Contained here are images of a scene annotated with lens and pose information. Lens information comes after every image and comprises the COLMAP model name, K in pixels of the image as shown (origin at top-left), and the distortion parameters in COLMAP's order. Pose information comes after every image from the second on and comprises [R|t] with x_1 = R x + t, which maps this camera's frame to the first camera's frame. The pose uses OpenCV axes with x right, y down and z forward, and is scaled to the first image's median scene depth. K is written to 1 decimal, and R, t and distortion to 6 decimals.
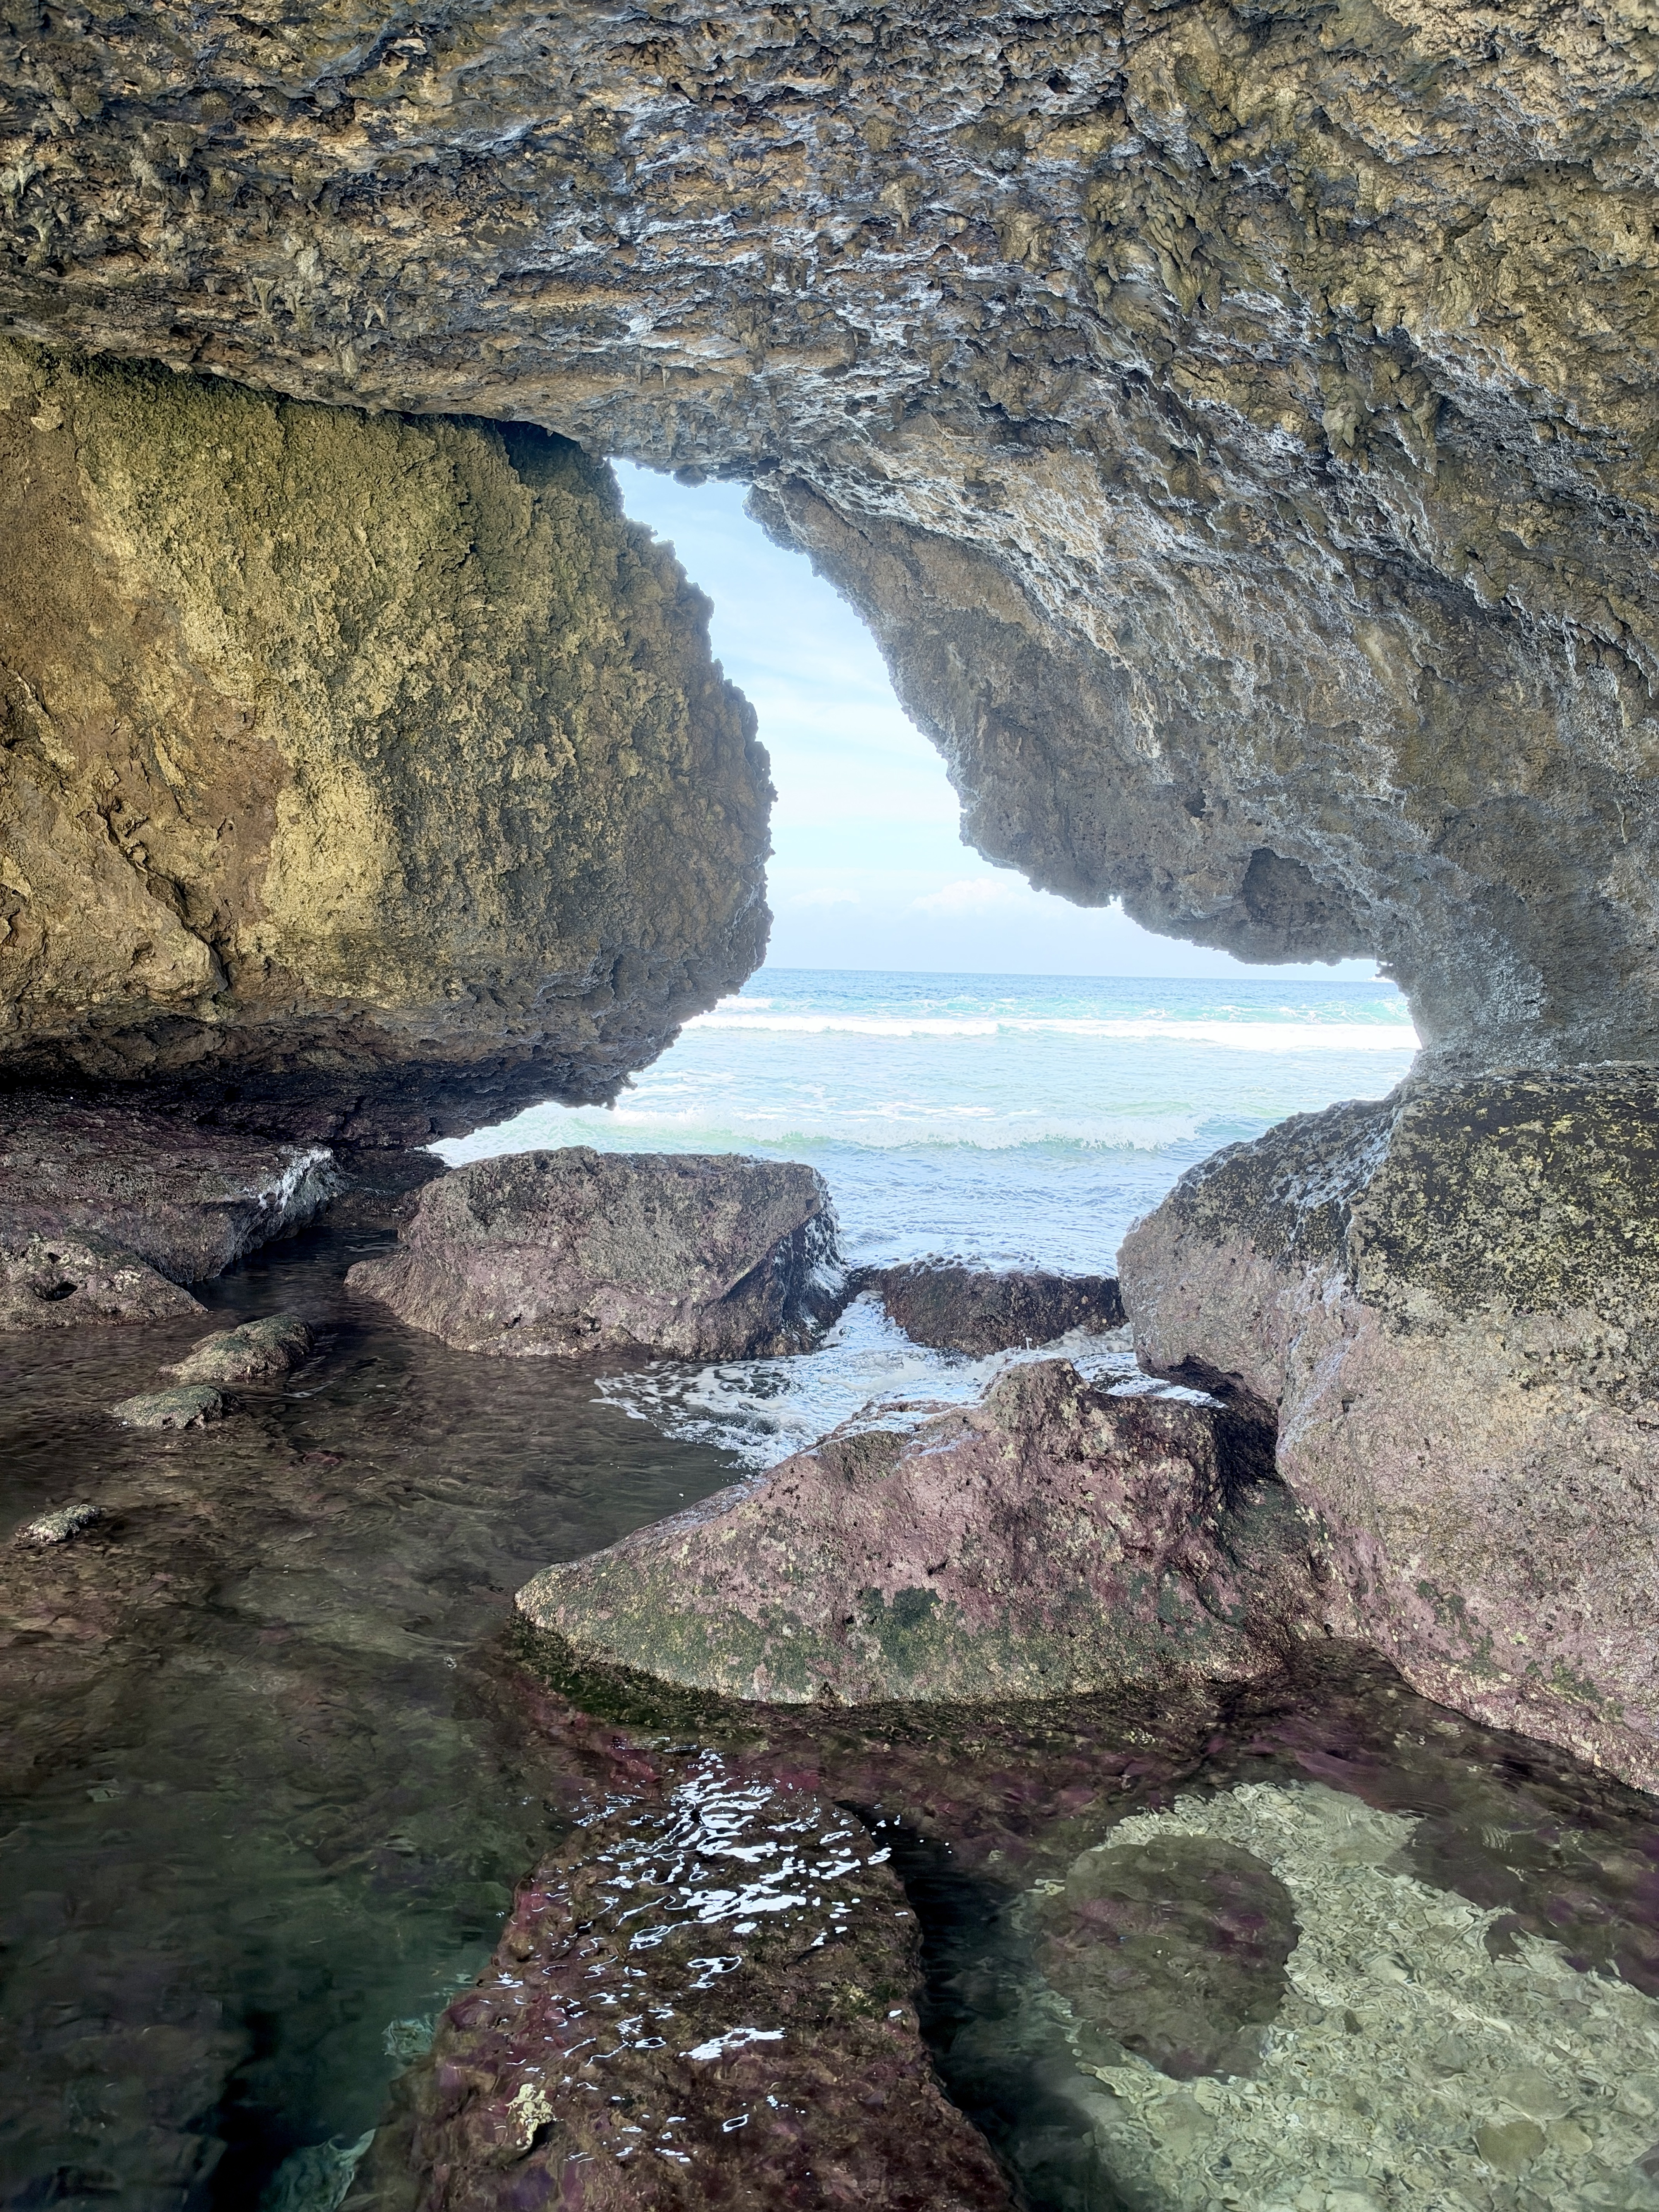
lens RADIAL K [[1639.7, 0, 829.5], [0, 1639.7, 1106.0], [0, 0, 1]] dist [0.091121, -0.103943]
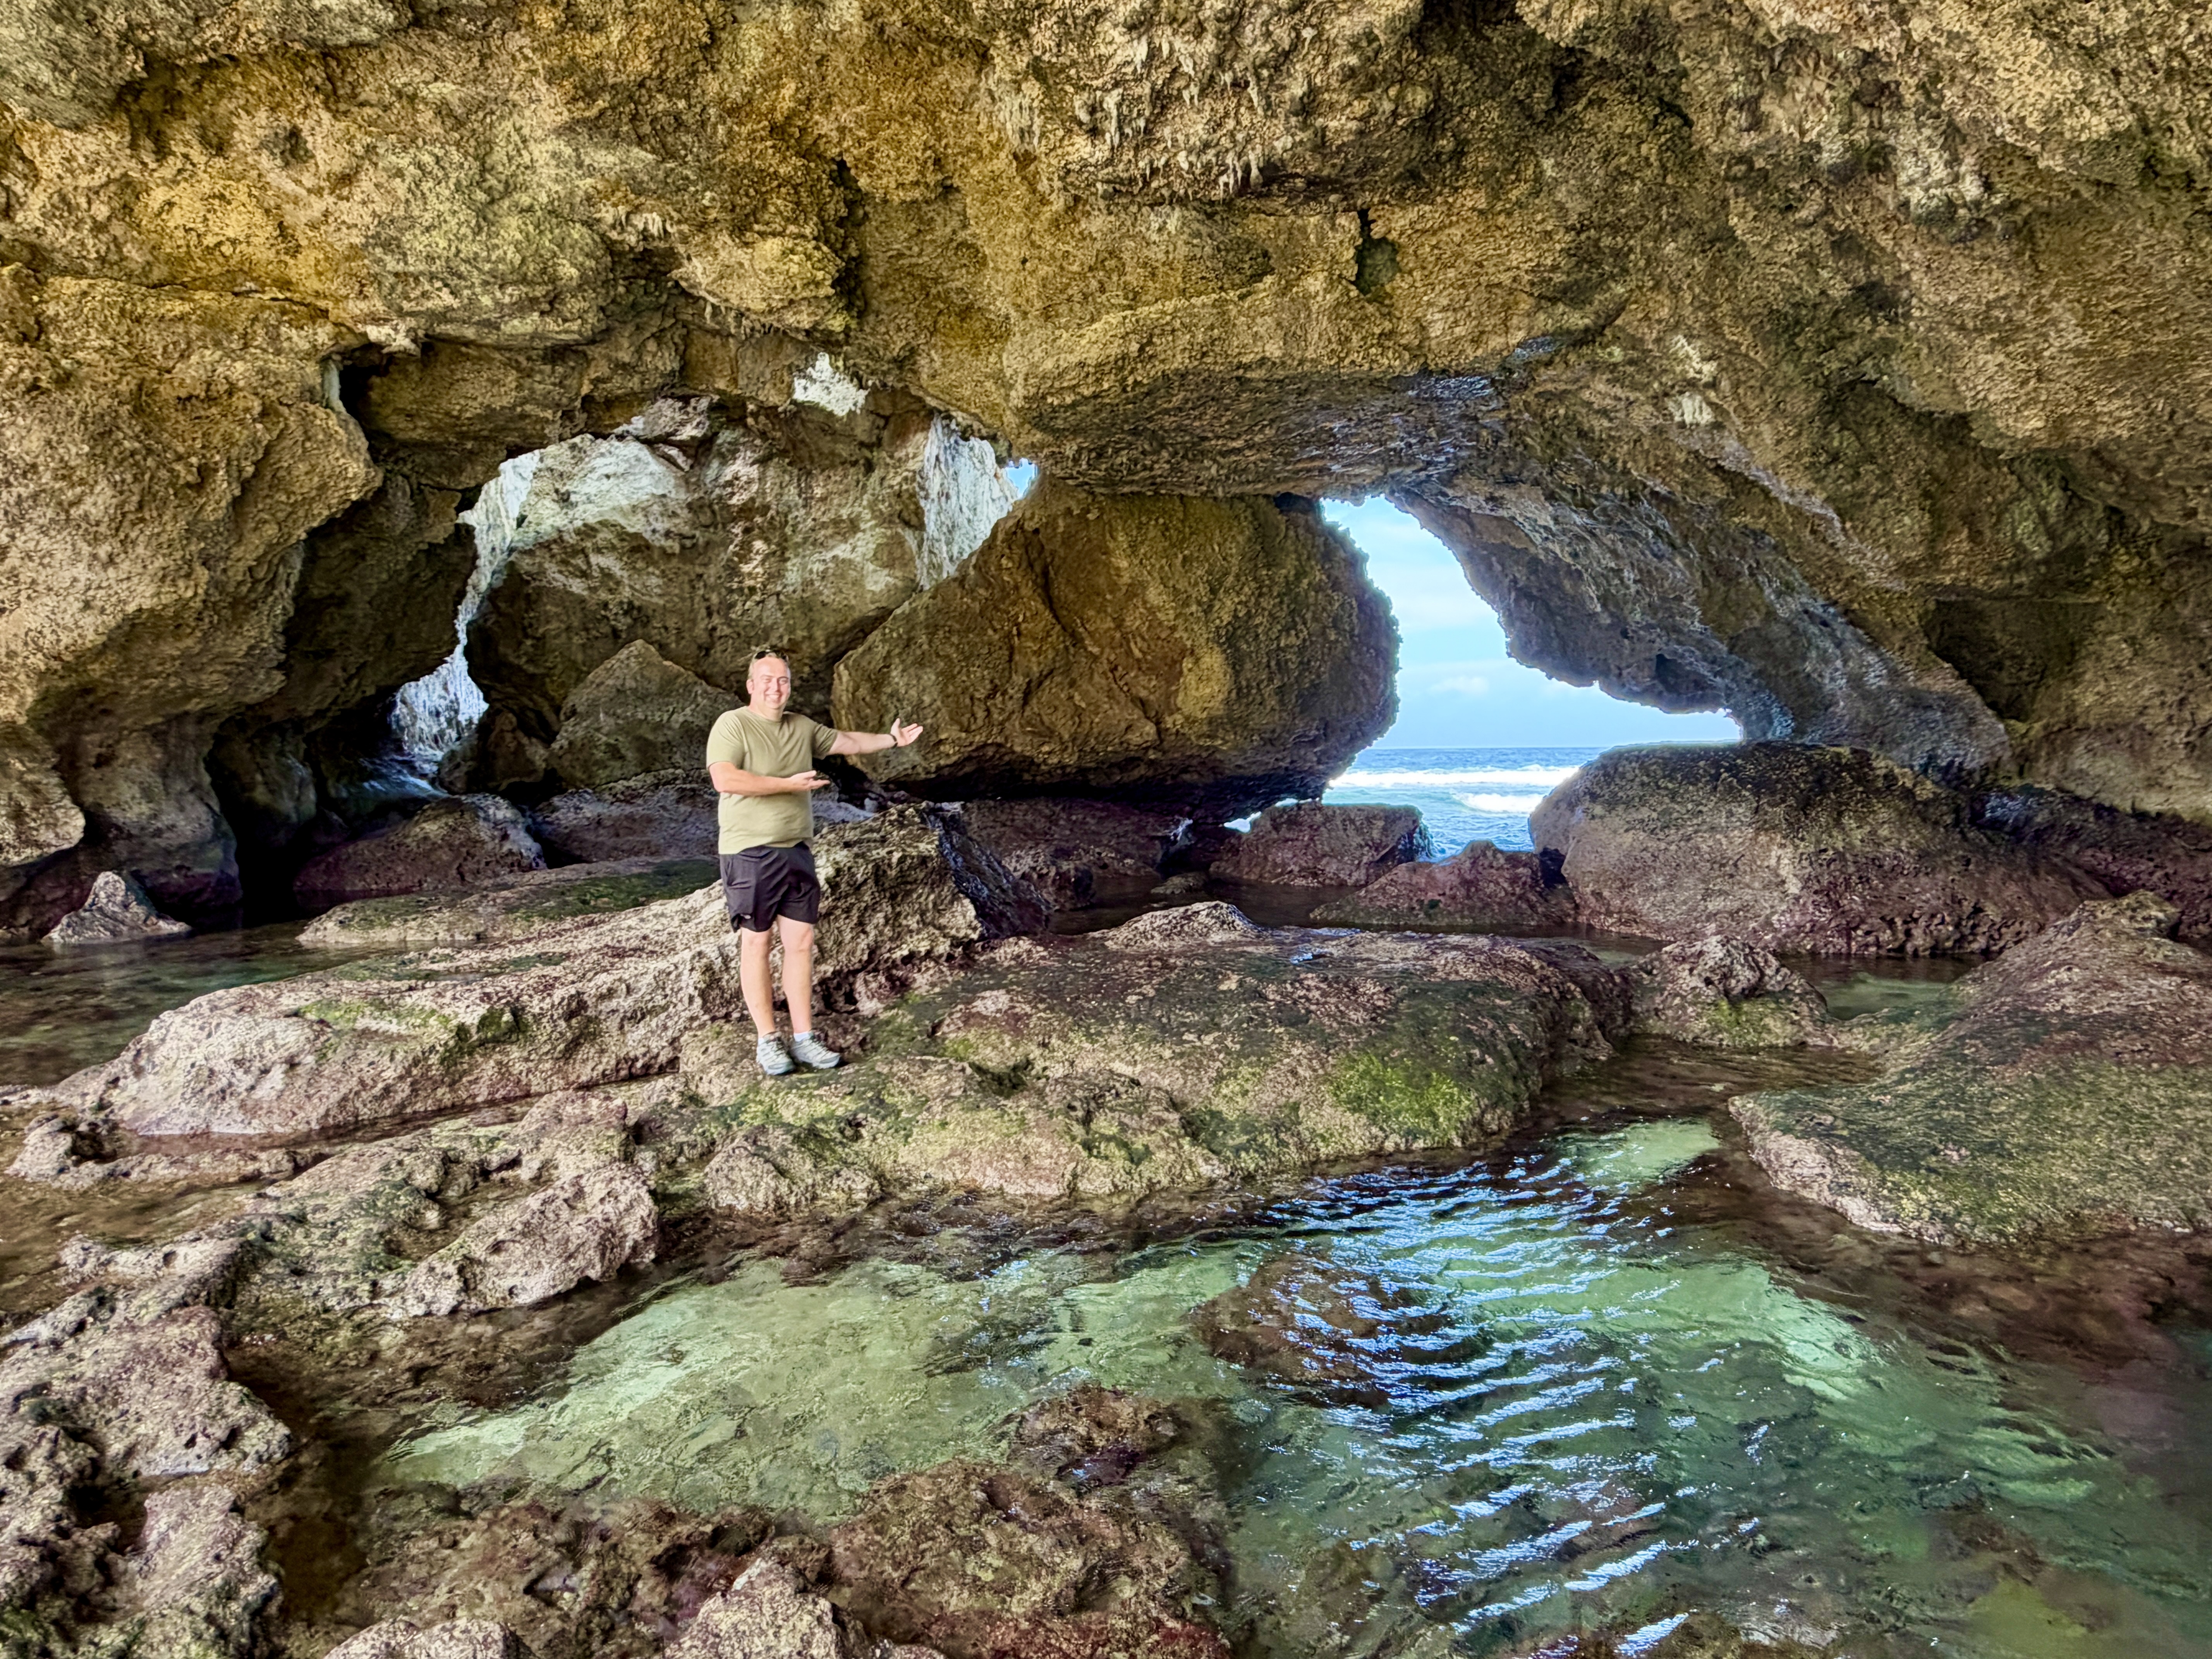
lens RADIAL K [[1295.4, 0, 1106.0], [0, 1295.4, 829.5], [0, 0, 1]] dist [0.045833, 0.000001]
pose [[0.961385, -0.020904, -0.274411, 0.063770], [0.014563, 0.999578, -0.025125, 0.097249], [0.274821, 0.020159, 0.961284, -0.788740]]
